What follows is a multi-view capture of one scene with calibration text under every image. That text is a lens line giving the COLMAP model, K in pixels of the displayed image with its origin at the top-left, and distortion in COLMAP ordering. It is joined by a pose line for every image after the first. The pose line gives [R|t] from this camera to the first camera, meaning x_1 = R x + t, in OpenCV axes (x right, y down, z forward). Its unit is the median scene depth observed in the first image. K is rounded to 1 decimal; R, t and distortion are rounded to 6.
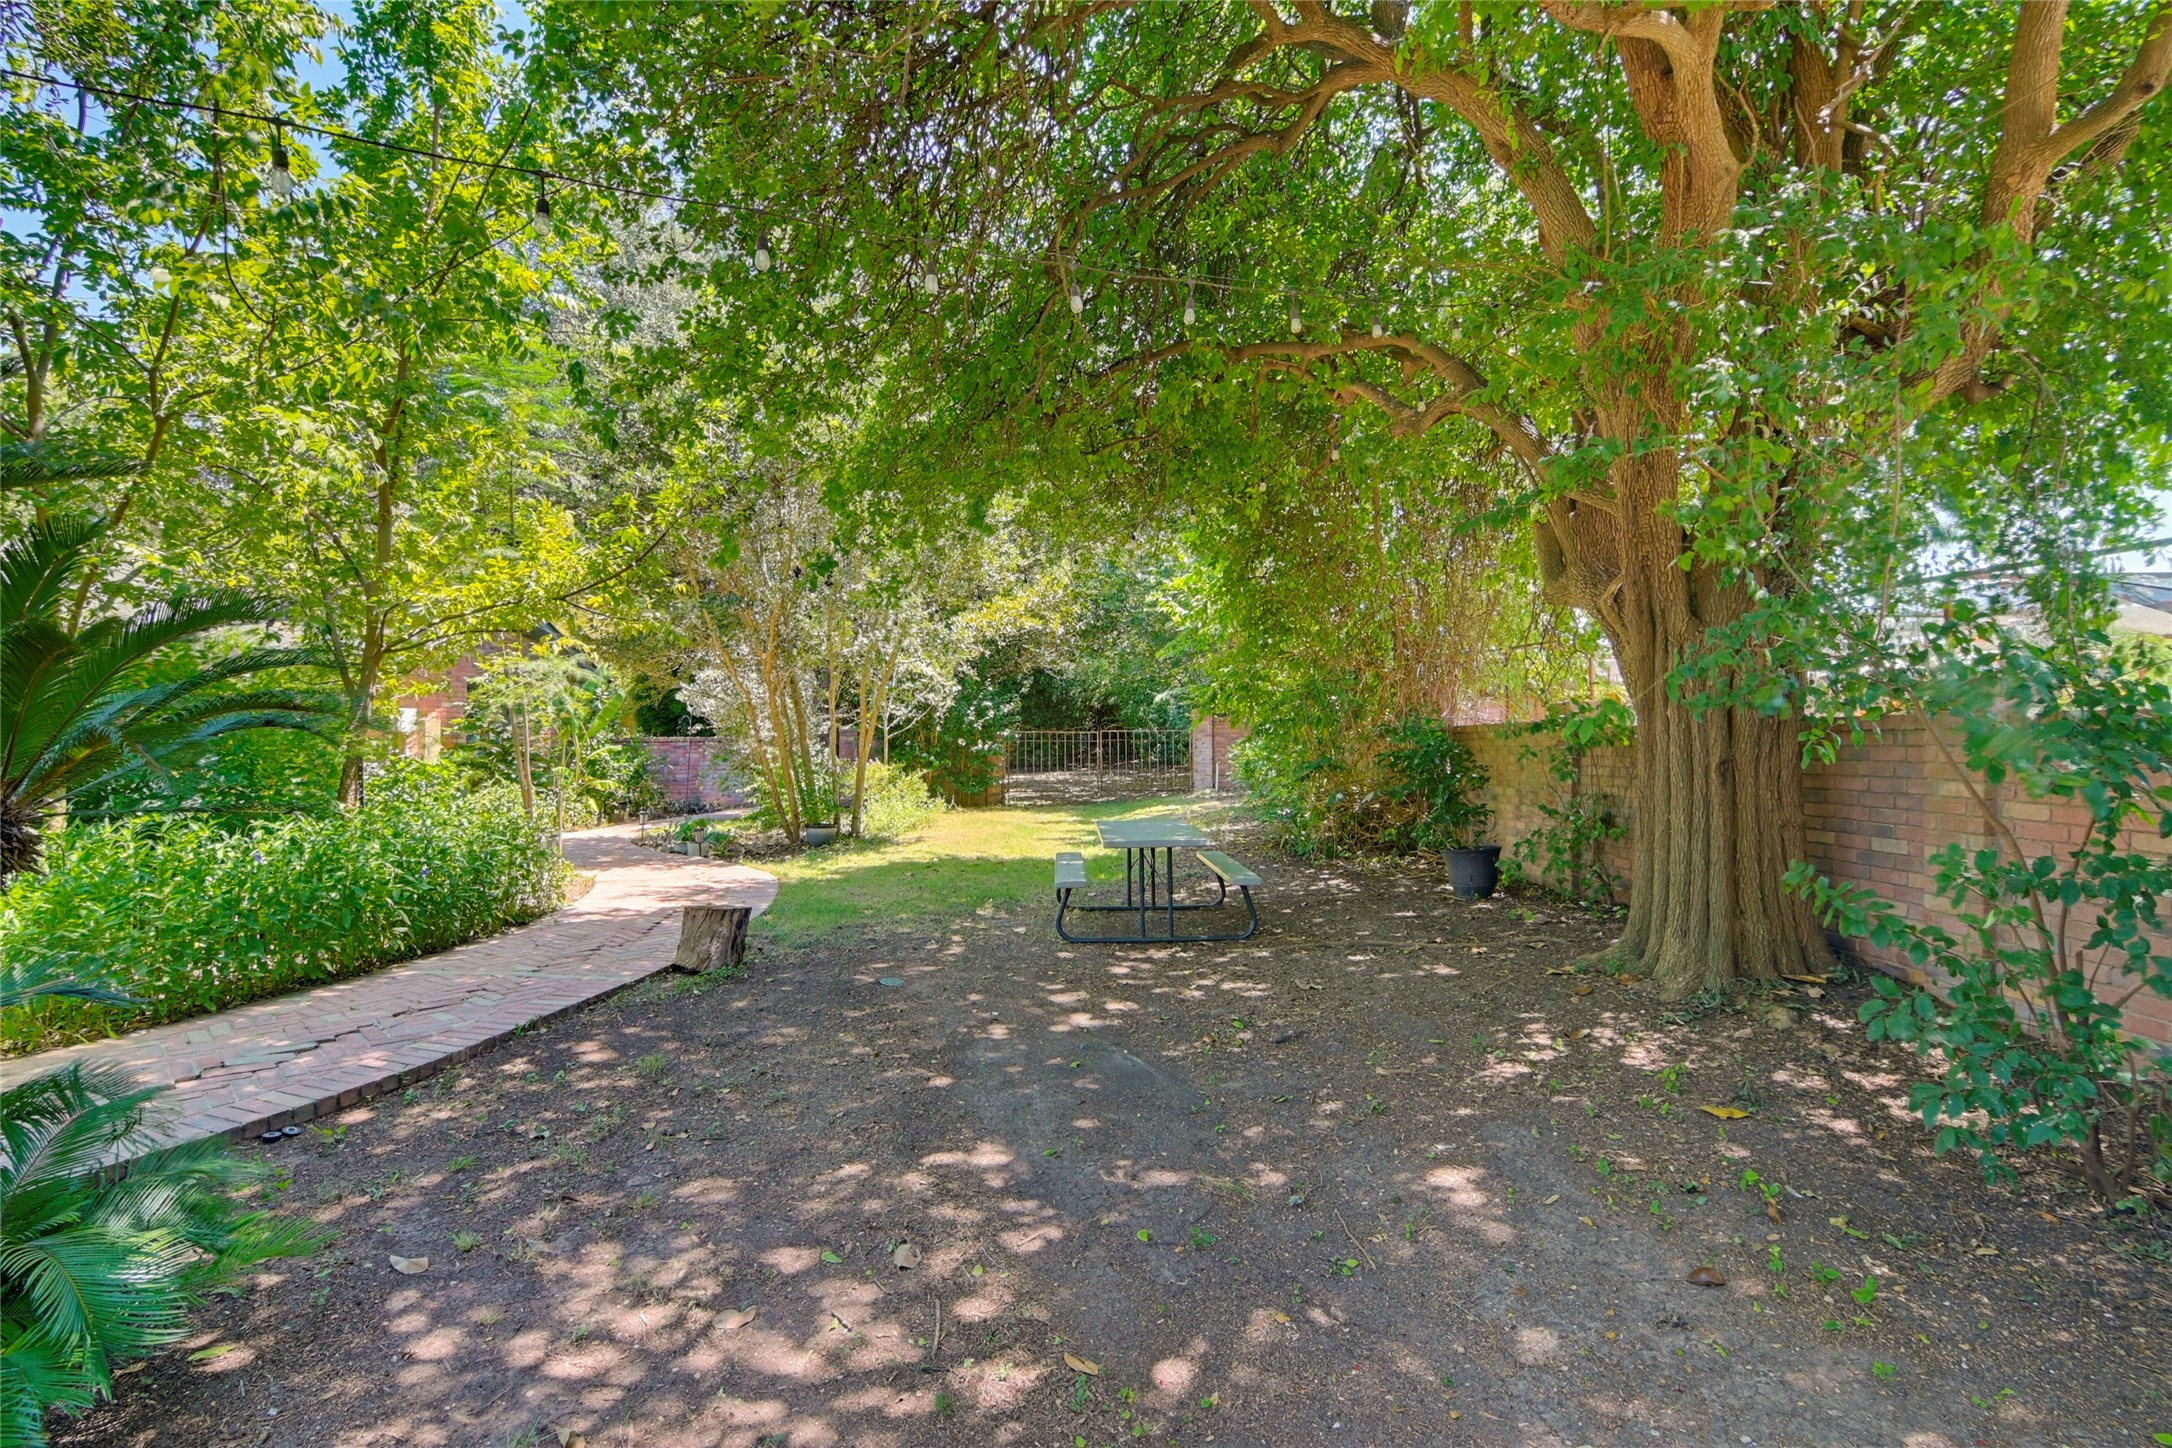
lens RADIAL K [[1066.4, 0, 1100.2], [0, 1066.4, 704.3], [0, 0, 1]] dist [0.014563, -0.021532]
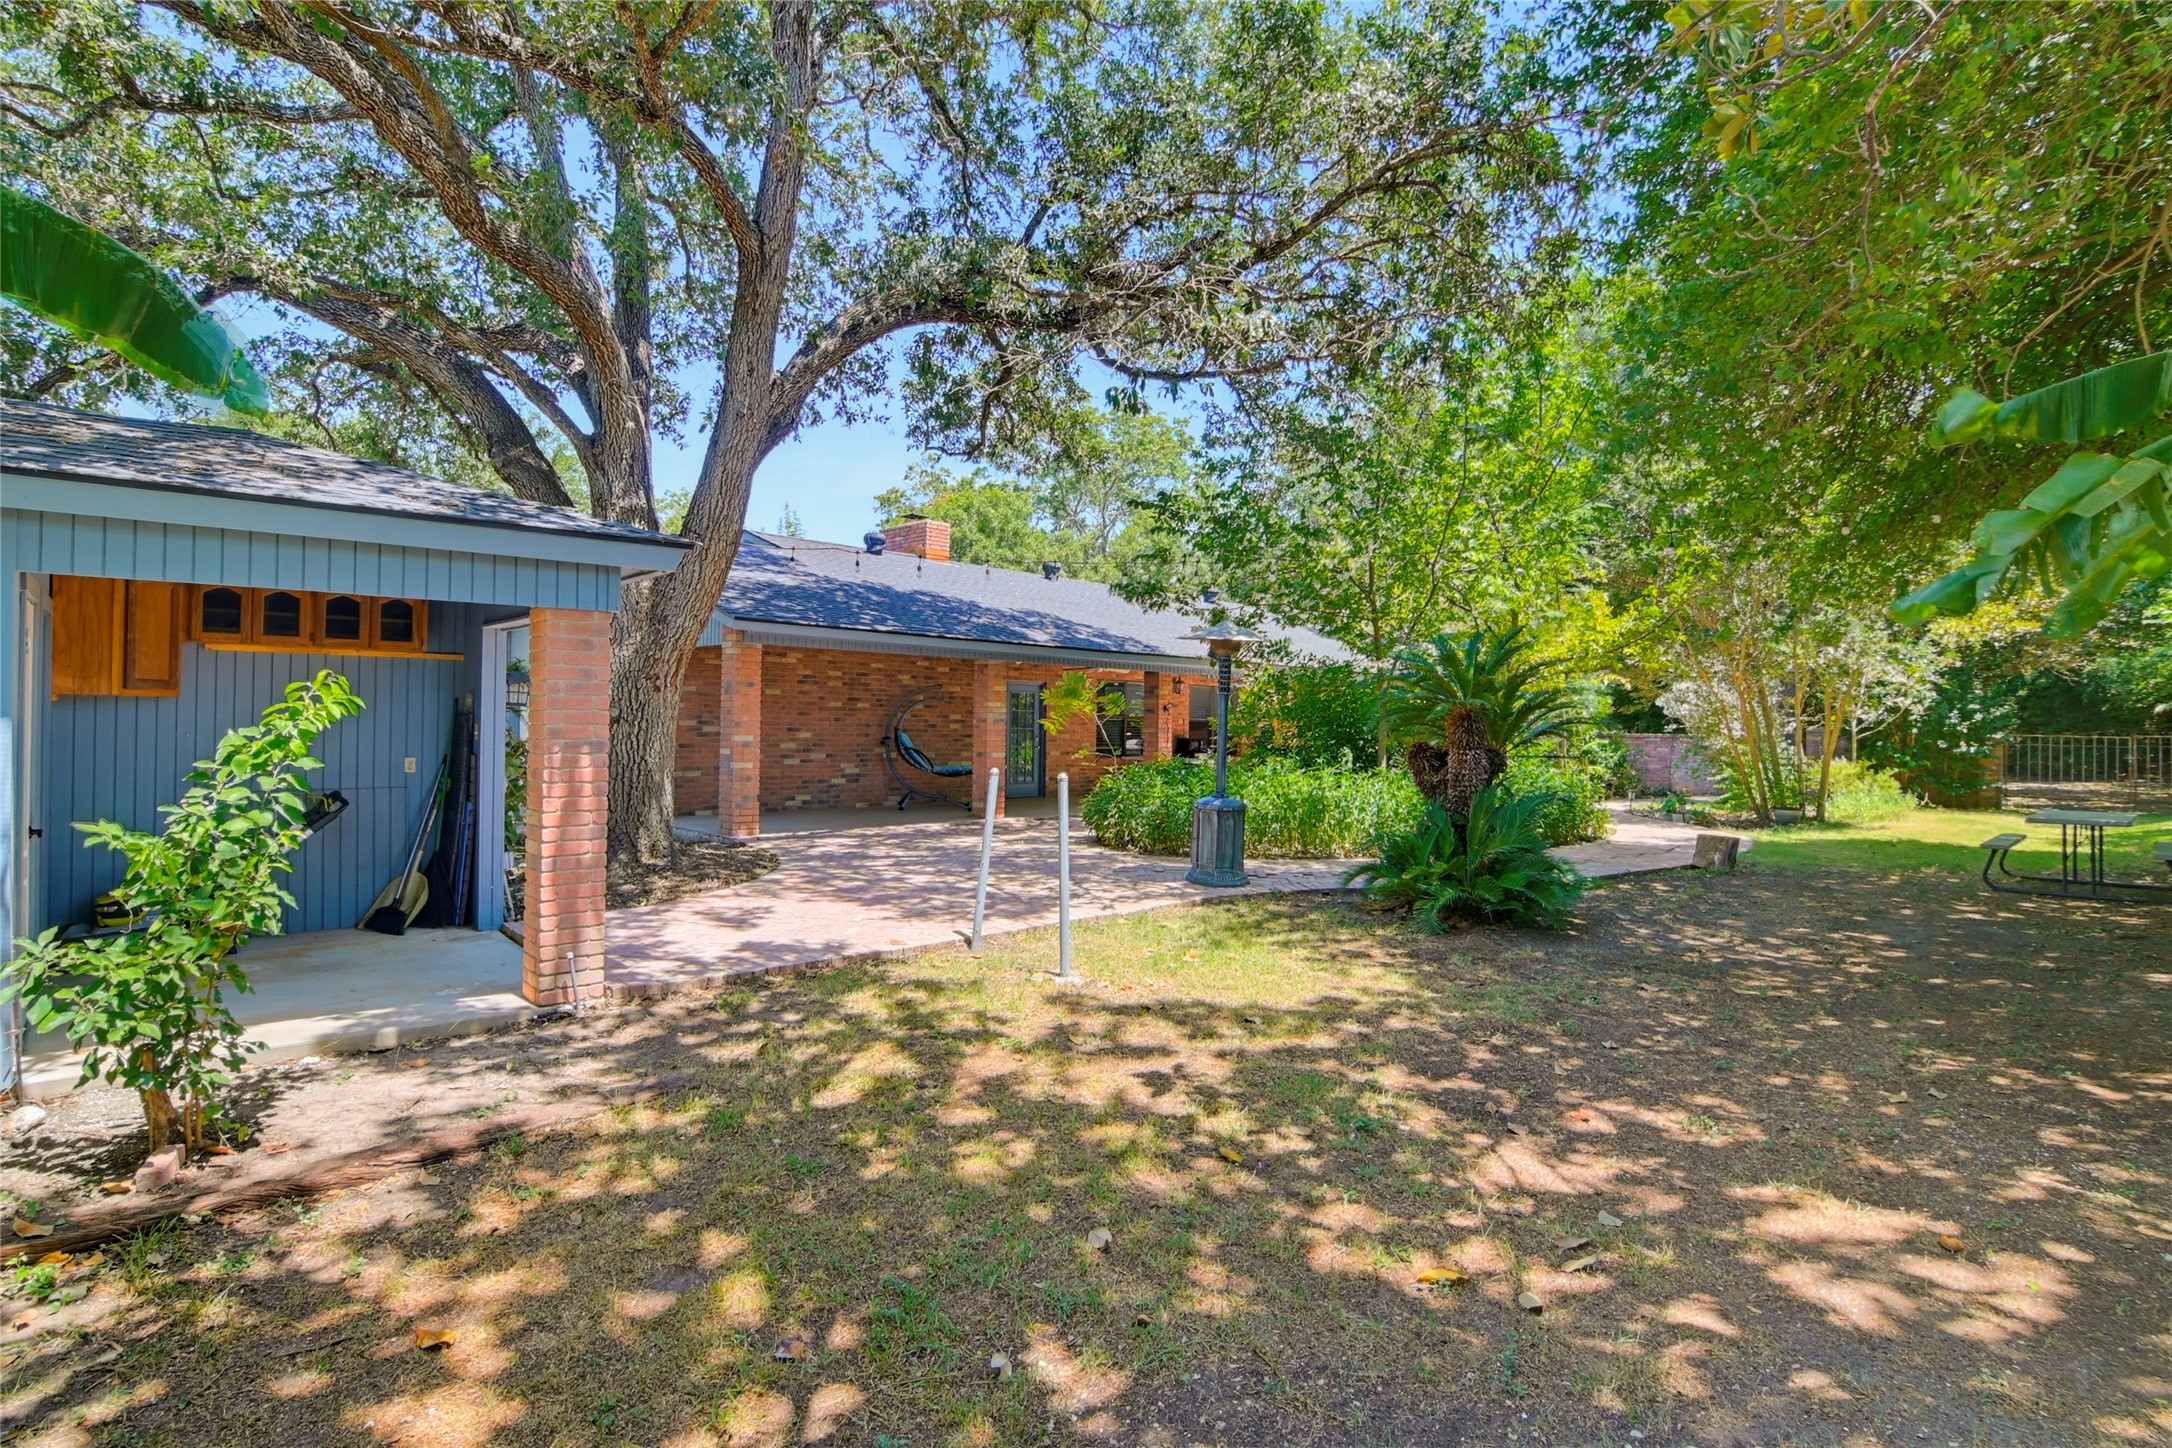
lens RADIAL K [[1066.4, 0, 1100.2], [0, 1066.4, 704.3], [0, 0, 1]] dist [0.014563, -0.021532]
pose [[0.677766, -0.001259, -0.735277, 0.088752], [0.004314, 0.999988, 0.002265, -0.010427], [0.735265, -0.004707, 0.677763, -0.341849]]
